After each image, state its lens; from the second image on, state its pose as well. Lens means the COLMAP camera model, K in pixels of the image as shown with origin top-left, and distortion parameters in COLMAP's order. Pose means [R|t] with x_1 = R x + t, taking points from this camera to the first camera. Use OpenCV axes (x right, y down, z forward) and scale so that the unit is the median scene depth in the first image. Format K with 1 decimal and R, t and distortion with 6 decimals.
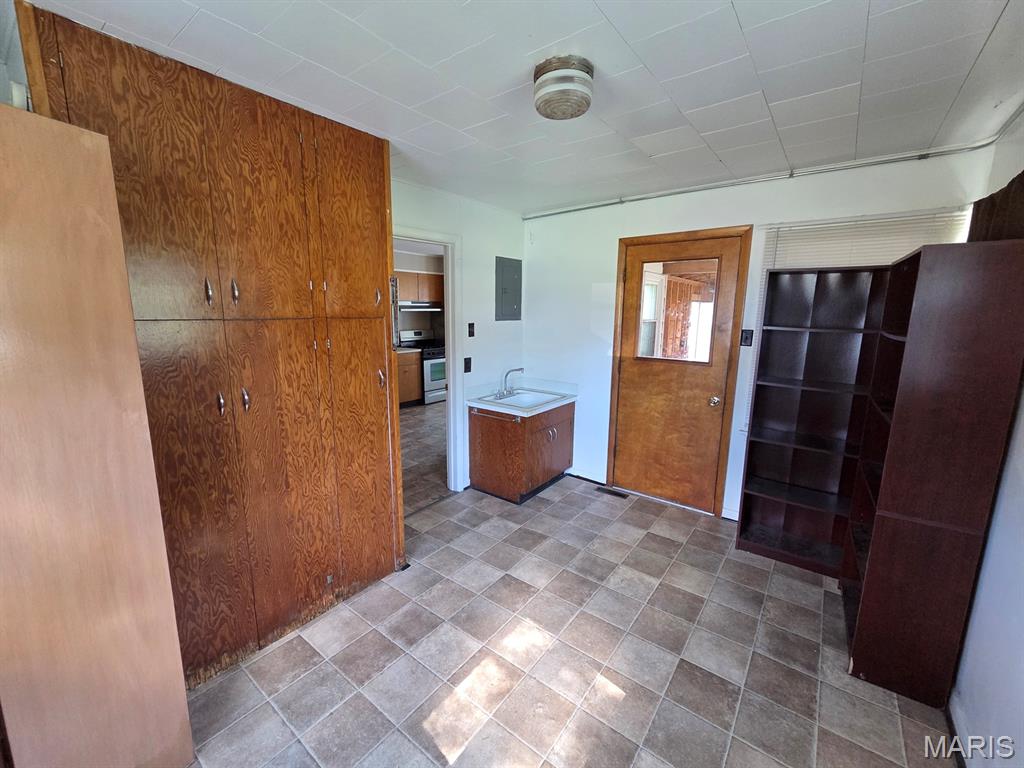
lens RADIAL K [[415.8, 0, 500.7], [0, 415.8, 381.6], [0, 0, 1]] dist [0.001785, 0.000011]
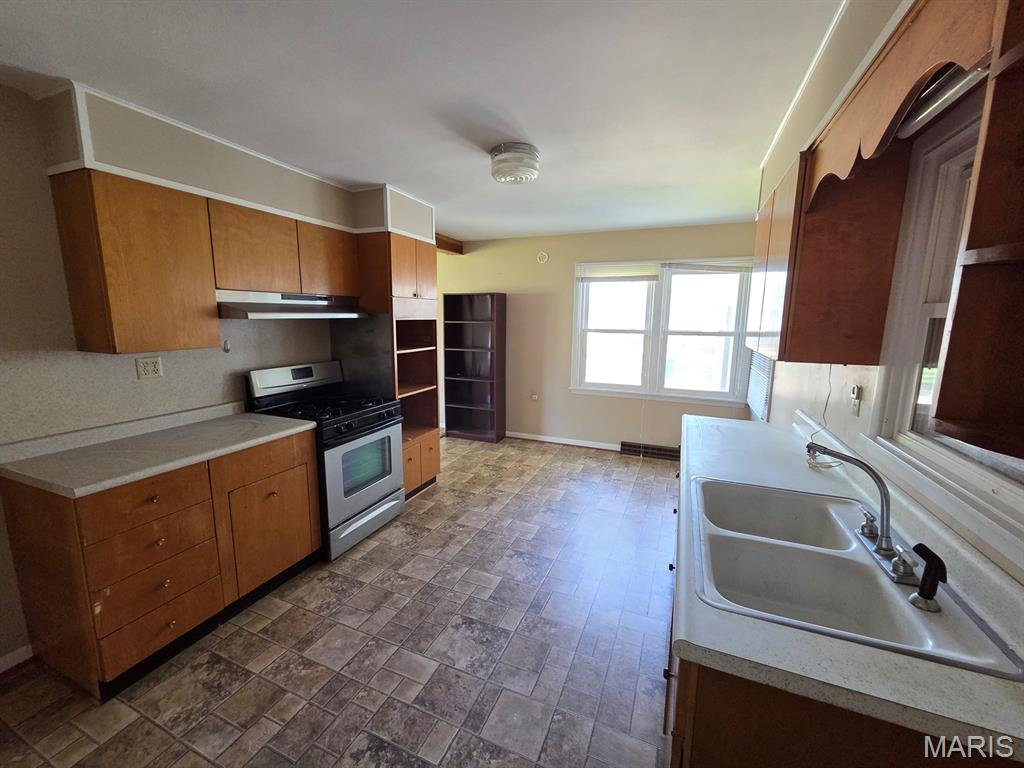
lens RADIAL K [[415.8, 0, 508.9], [0, 415.8, 387.6], [0, 0, 1]] dist [0.001785, 0.000011]
pose [[0.961442, -0.042621, 0.271686, -0.400528], [0.043943, 0.999033, 0.001221, -0.323663], [-0.271475, 0.010765, 0.962385, 1.910626]]
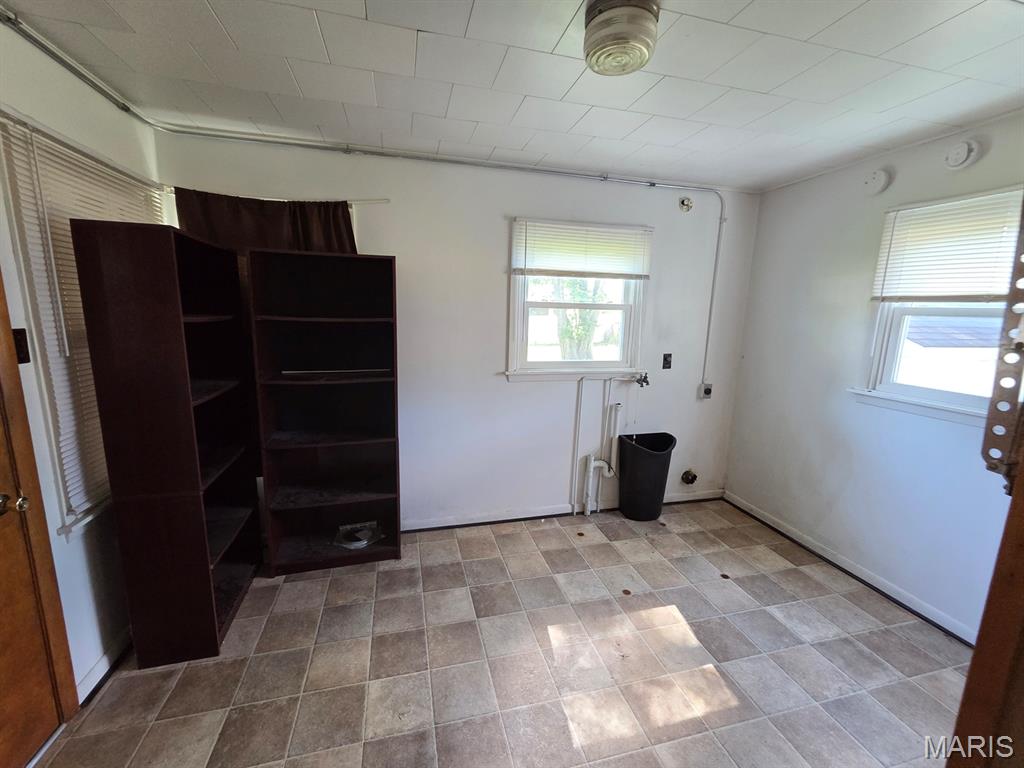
lens RADIAL K [[415.8, 0, 510.6], [0, 415.8, 382.6], [0, 0, 1]] dist [0.001785, 0.000011]
pose [[-0.799413, -0.128882, 0.586795, -0.180341], [0.072579, 0.948848, 0.307278, -0.230963], [-0.596382, 0.288231, -0.749167, 1.422964]]
